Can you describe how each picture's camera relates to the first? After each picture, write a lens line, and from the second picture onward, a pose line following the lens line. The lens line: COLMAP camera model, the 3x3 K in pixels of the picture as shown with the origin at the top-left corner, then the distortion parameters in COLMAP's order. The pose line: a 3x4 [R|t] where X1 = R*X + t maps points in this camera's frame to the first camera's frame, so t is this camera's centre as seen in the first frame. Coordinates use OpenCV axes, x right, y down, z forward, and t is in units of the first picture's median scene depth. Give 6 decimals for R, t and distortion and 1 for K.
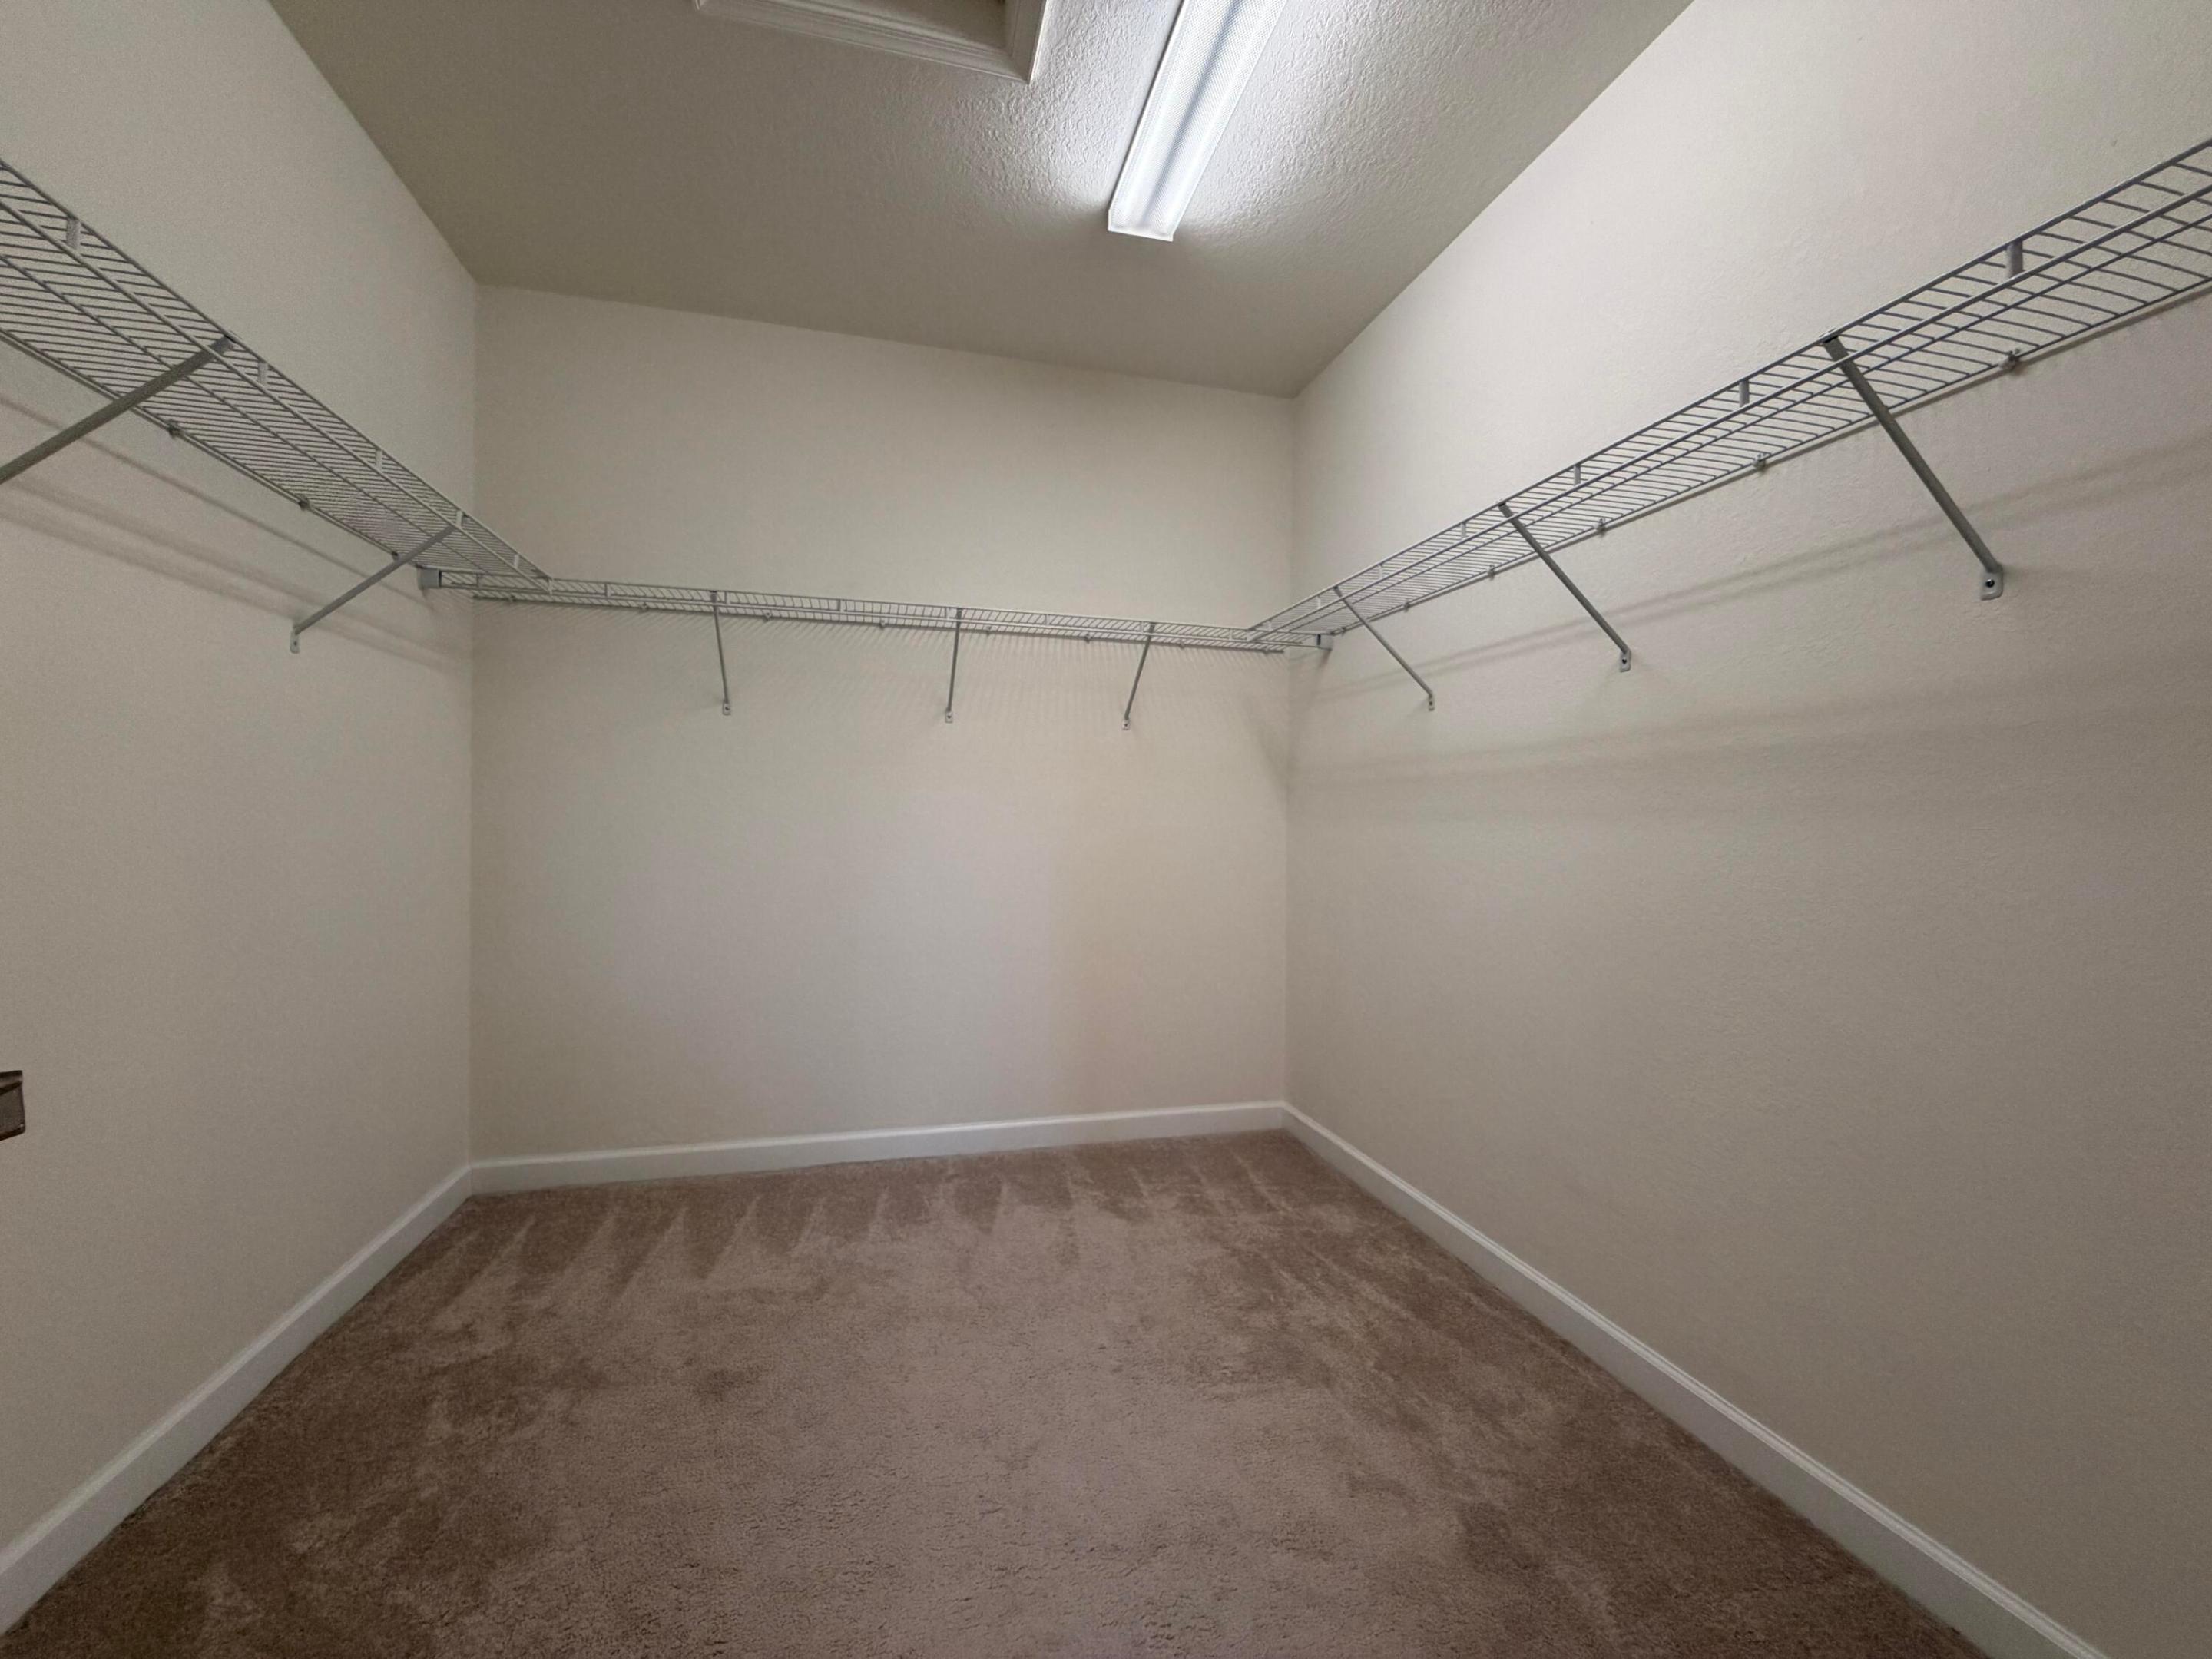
lens RADIAL K [[885.5, 0, 1098.9], [0, 885.5, 829.6], [0, 0, 1]] dist [0.000871, -0.000186]
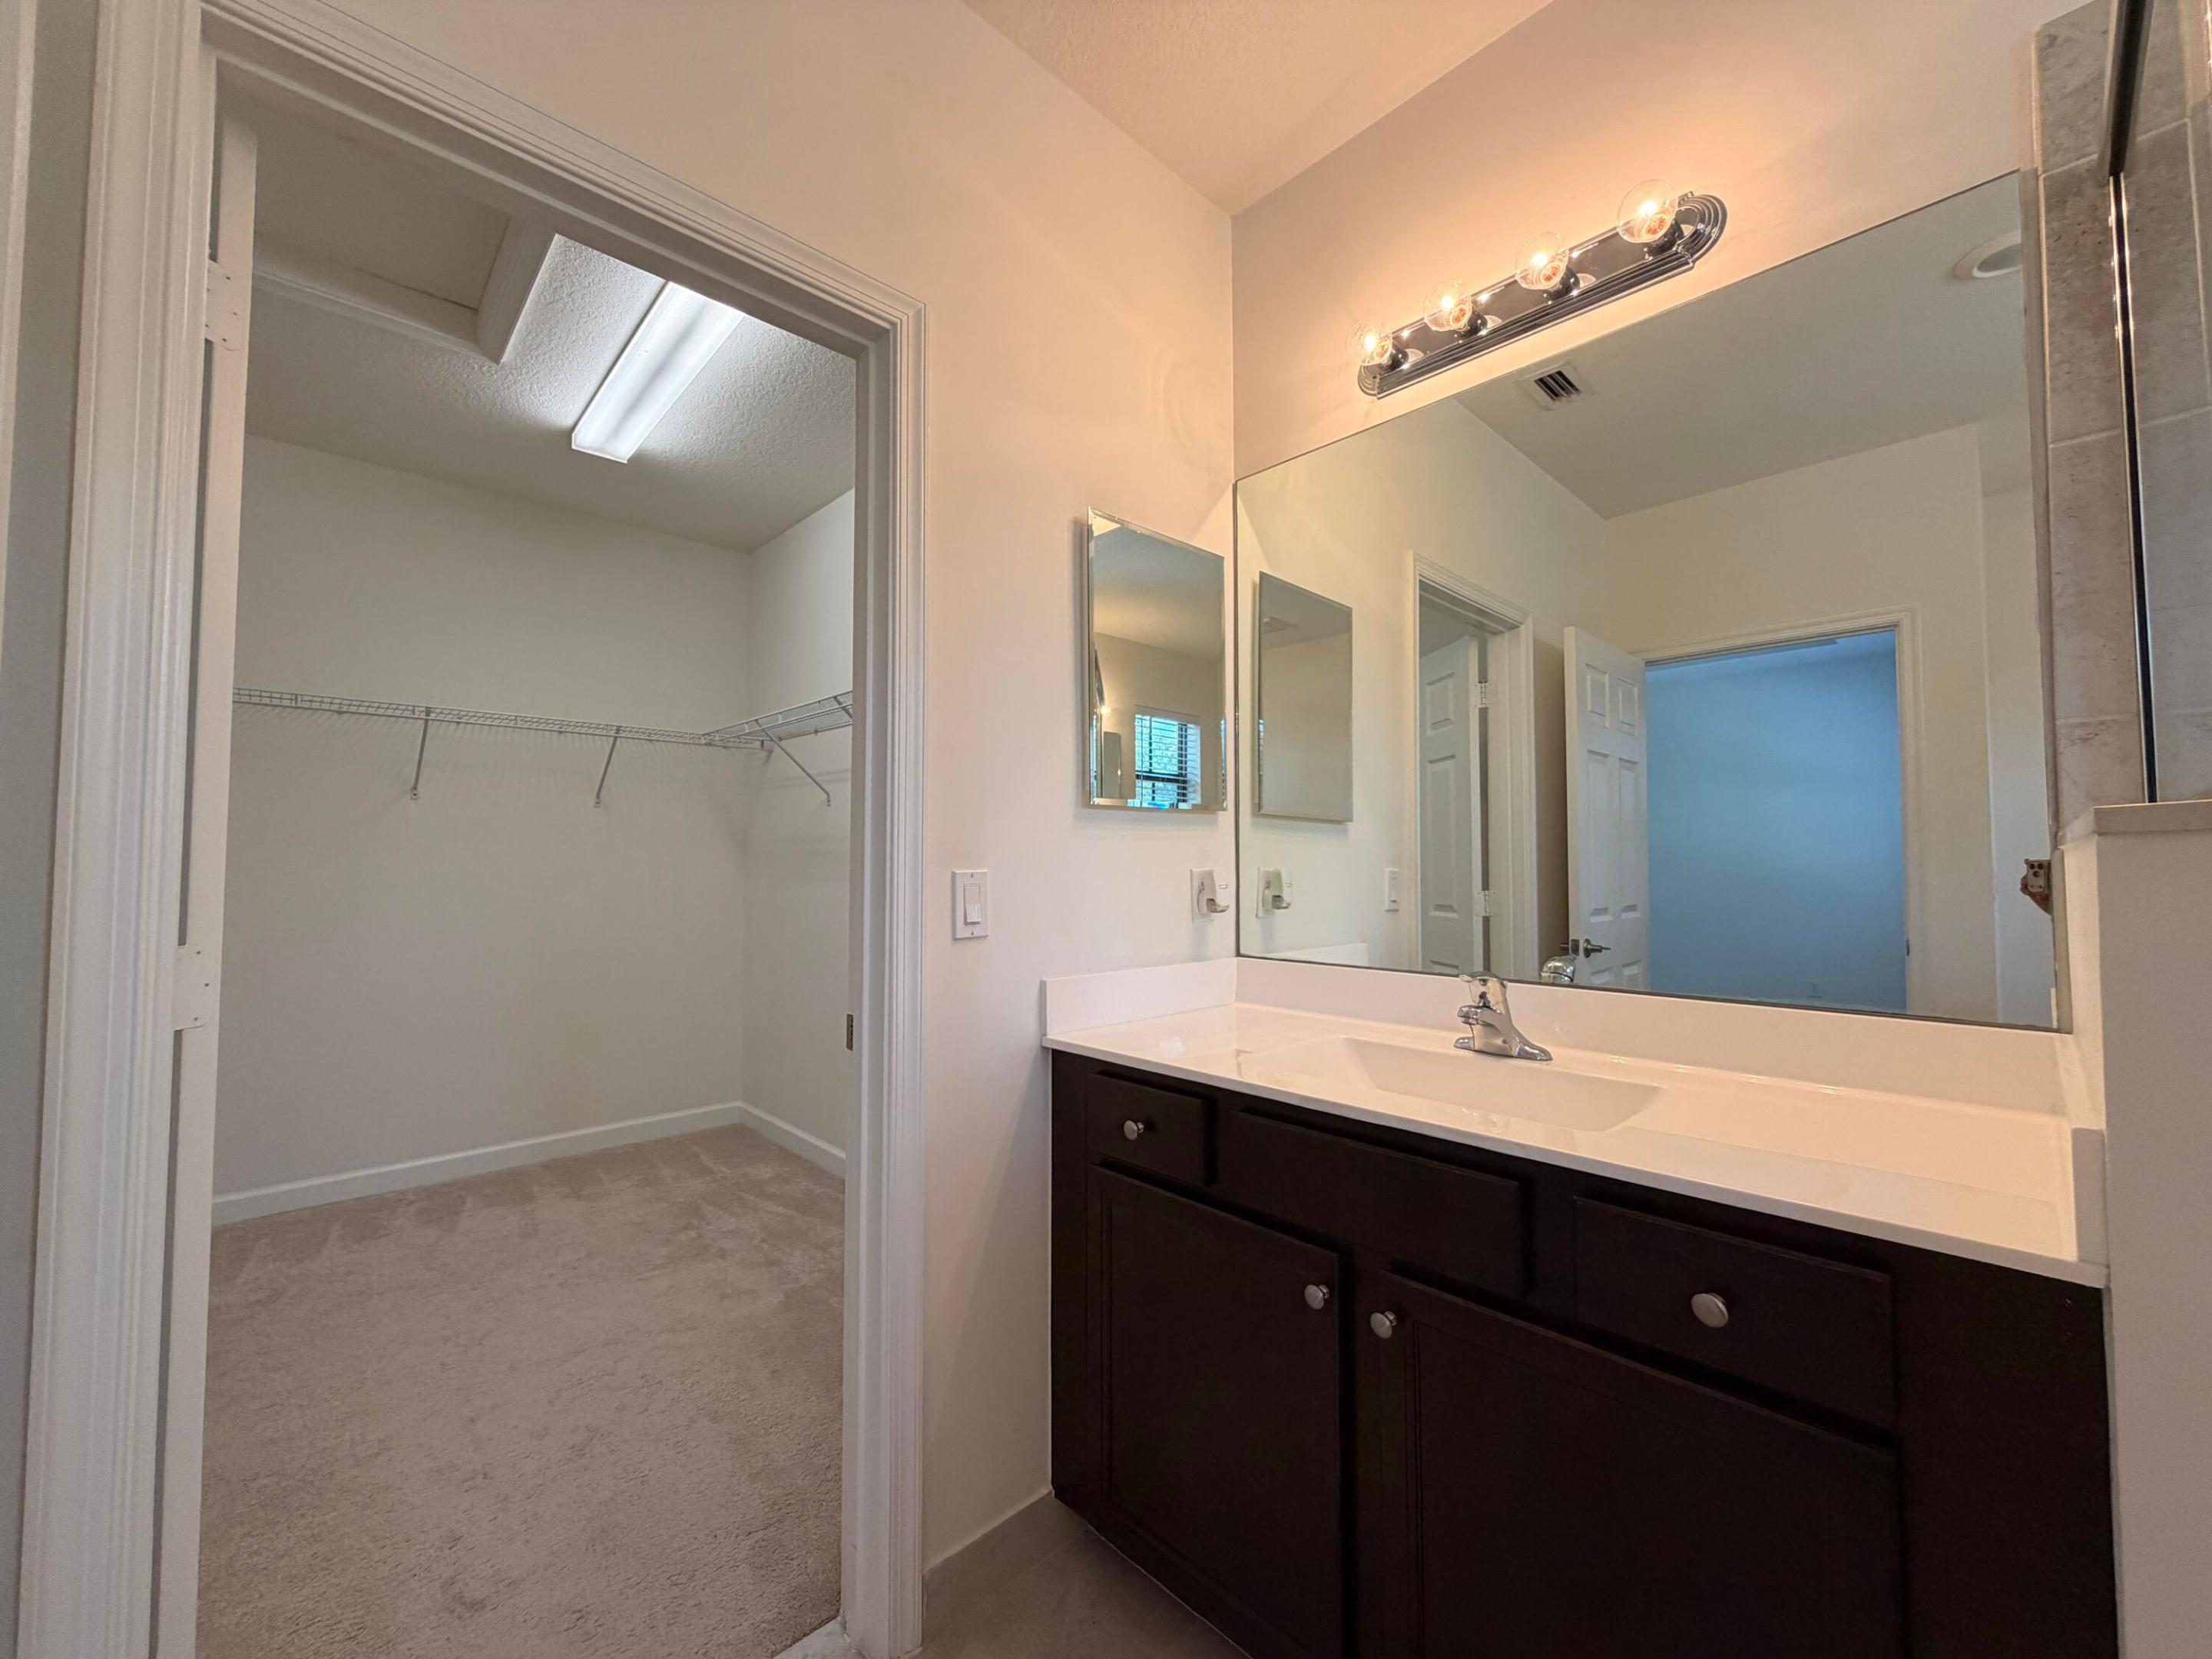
lens RADIAL K [[879.6, 0, 1101.4], [0, 879.6, 831.2], [0, 0, 1]] dist [-0.001673, 0.000182]
pose [[0.873429, 0.007016, 0.486901, 0.060035], [0.012105, 0.999274, -0.036113, -0.034985], [-0.486801, 0.037436, 0.872710, -0.480328]]
